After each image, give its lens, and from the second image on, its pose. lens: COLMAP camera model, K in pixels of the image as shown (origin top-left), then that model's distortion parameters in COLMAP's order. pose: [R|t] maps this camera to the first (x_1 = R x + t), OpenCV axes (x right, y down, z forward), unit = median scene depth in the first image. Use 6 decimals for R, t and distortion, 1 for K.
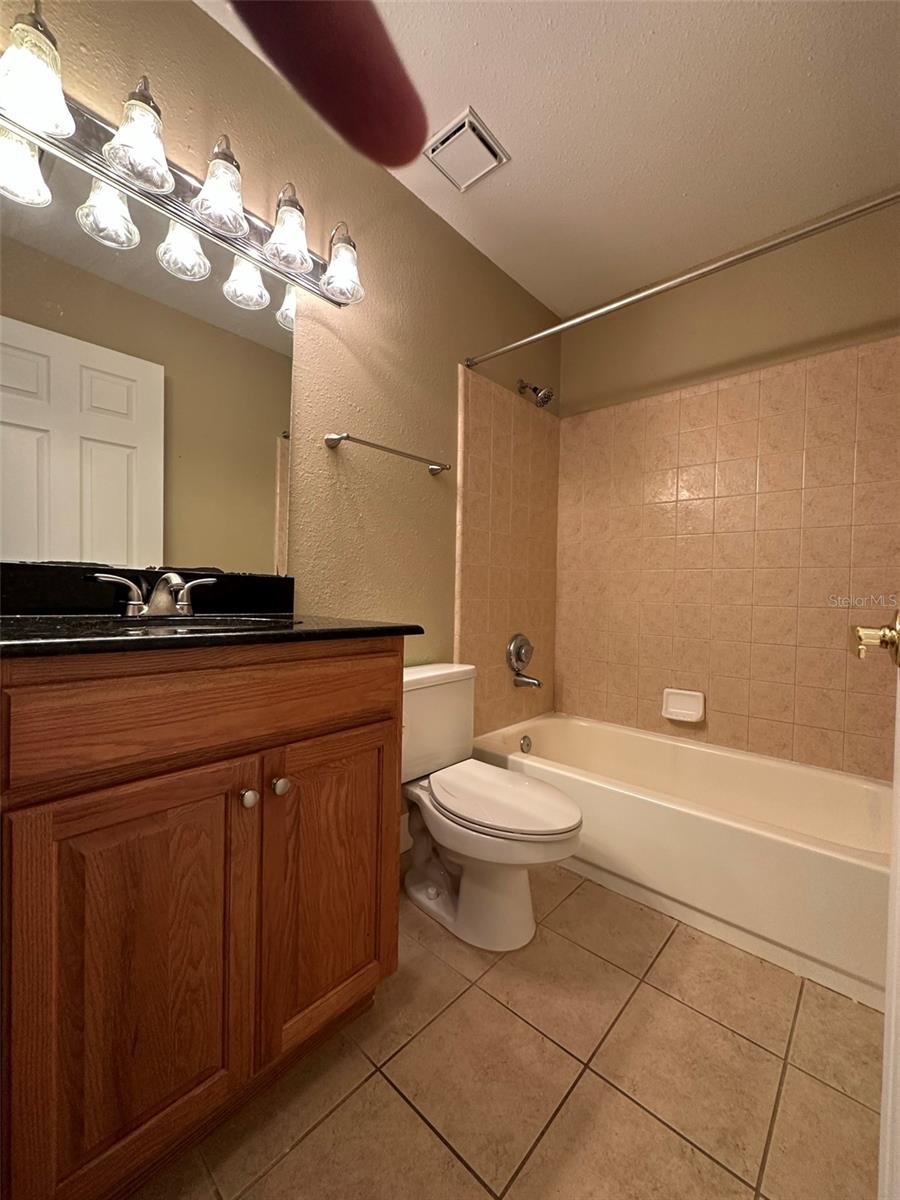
lens RADIAL K [[478.8, 0, 447.8], [0, 478.8, 595.7], [0, 0, 1]] dist [0.004567, -0.001054]
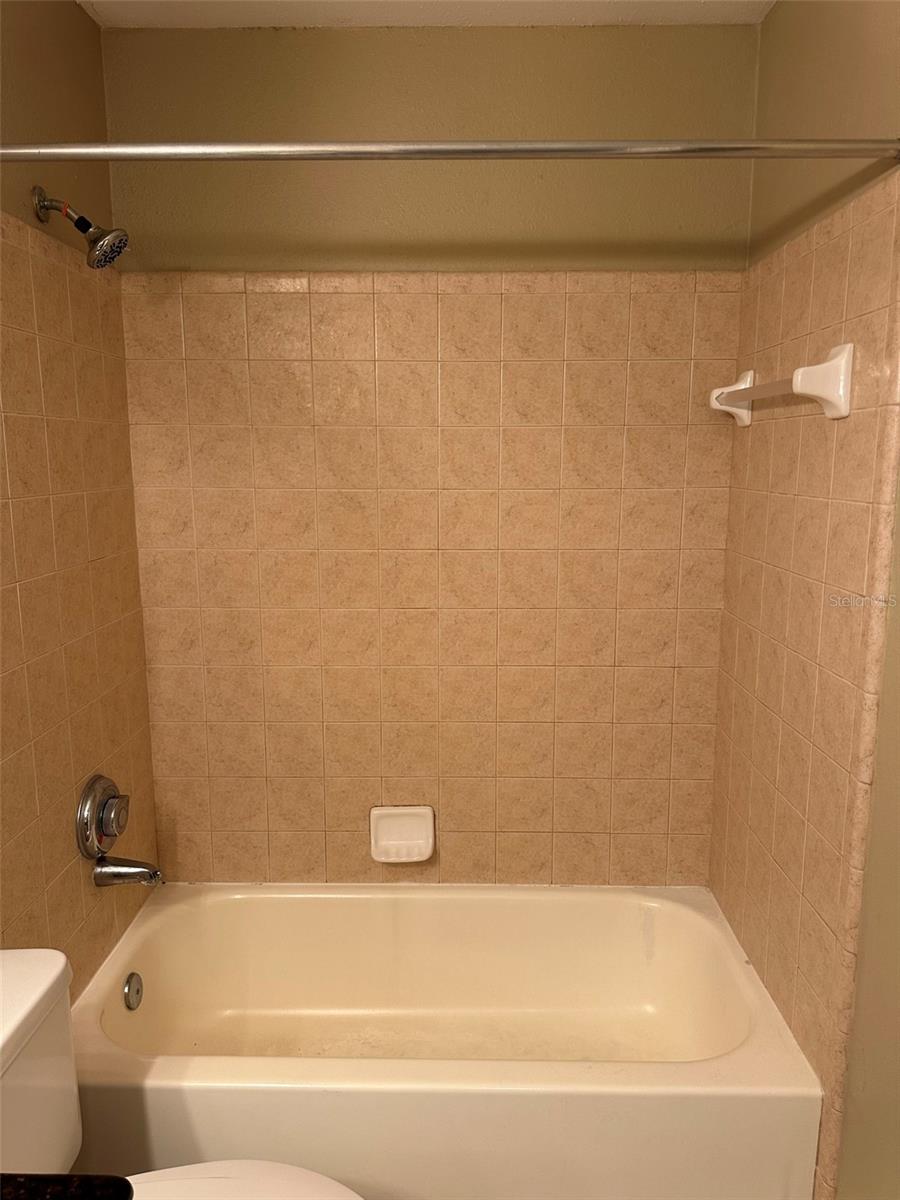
lens RADIAL K [[846.7, 0, 447.8], [0, 846.7, 605.1], [0, 0, 1]] dist [0.066216, -0.082715]
pose [[0.741827, -0.146673, 0.654354, -0.154103], [0.027796, 0.981674, 0.188530, -0.315809], [-0.670015, -0.121669, 0.732310, 0.274530]]
